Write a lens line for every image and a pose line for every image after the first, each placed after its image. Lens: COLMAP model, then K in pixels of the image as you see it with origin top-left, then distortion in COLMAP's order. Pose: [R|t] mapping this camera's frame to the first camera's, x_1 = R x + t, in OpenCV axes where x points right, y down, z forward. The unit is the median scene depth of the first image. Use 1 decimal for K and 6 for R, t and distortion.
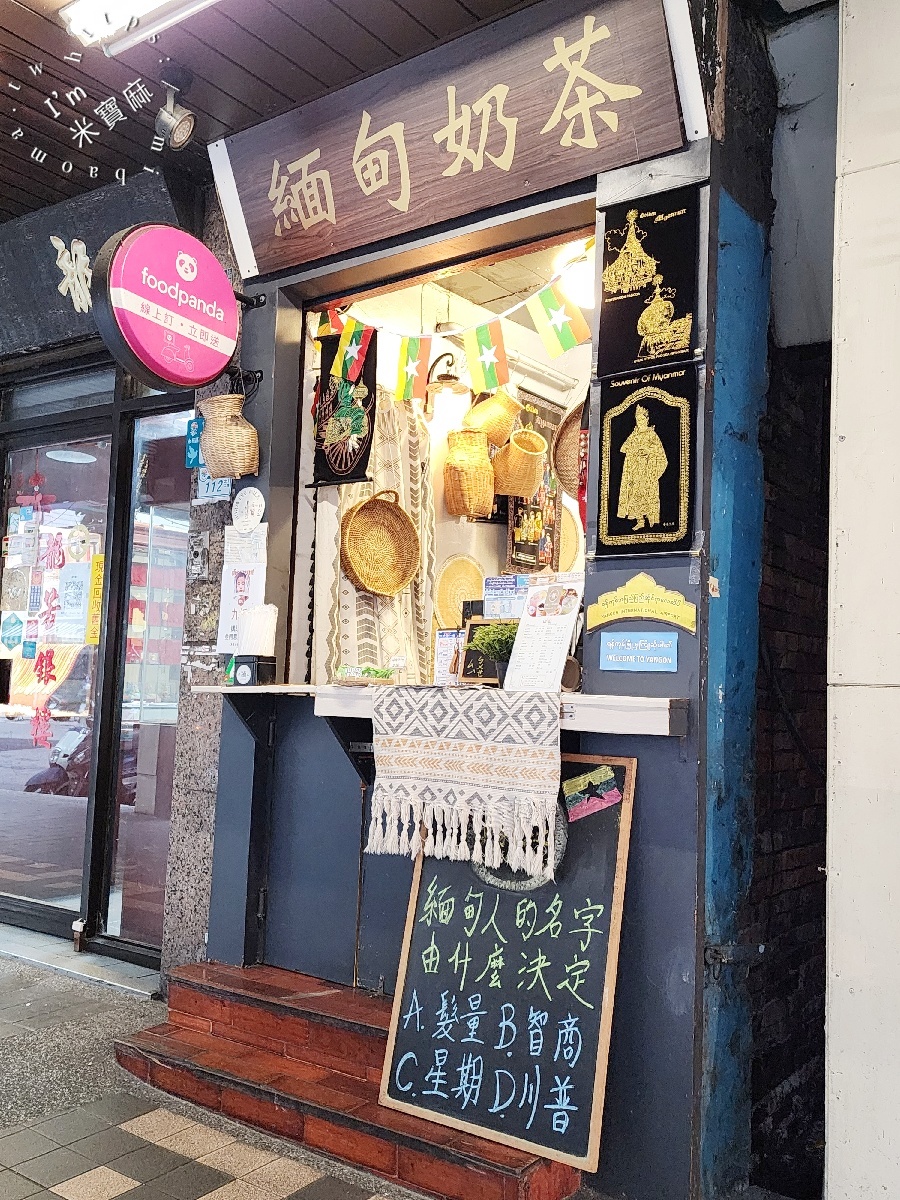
lens RADIAL K [[1064.5, 0, 450.0], [0, 1064.5, 600.0], [0, 0, 1]] dist [0.007379, -0.059172]
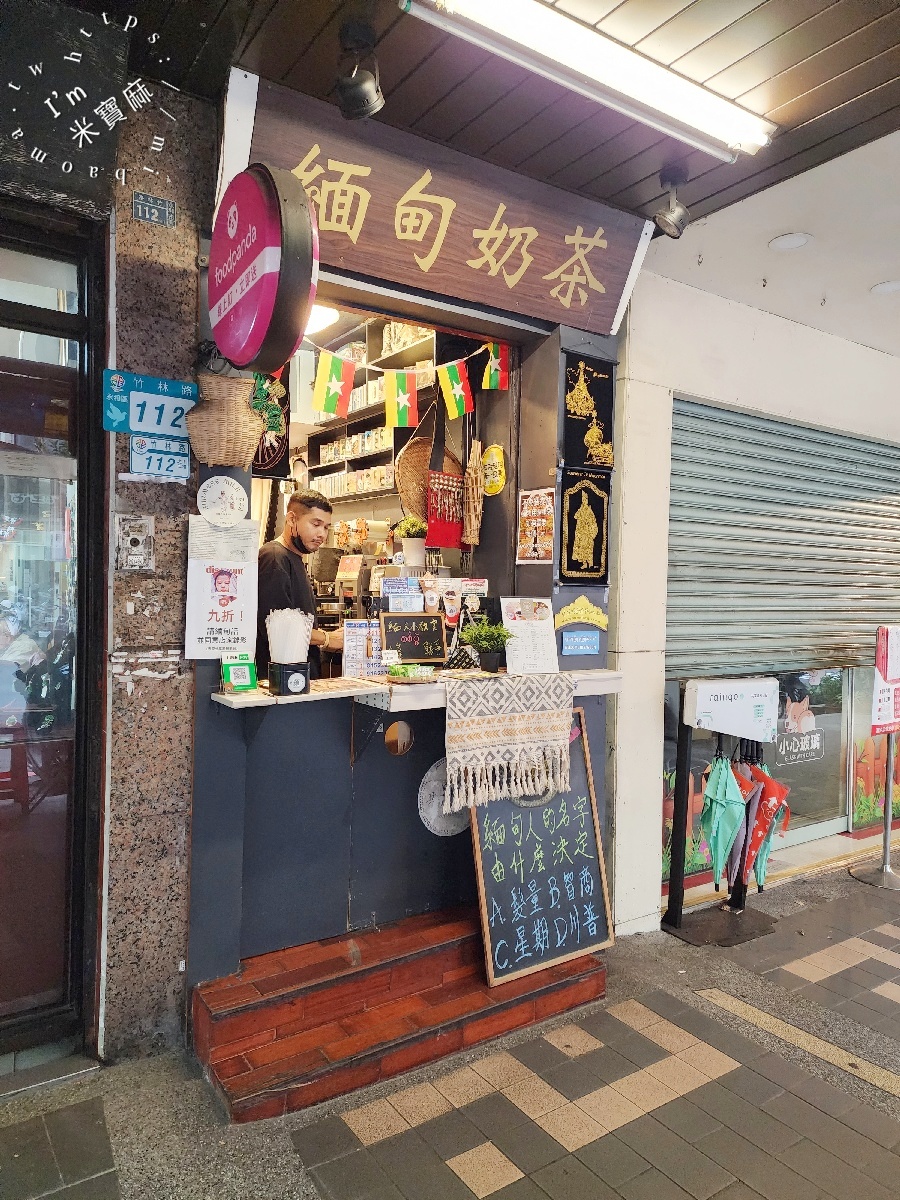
lens RADIAL K [[810.9, 0, 450.0], [0, 810.9, 600.0], [0, 0, 1]] dist [0.002810, -0.024619]
pose [[0.329148, -0.043553, 0.943273, -1.018246], [-0.088277, 0.993142, 0.076659, -0.091667], [-0.940143, -0.108502, 0.323046, 0.750117]]
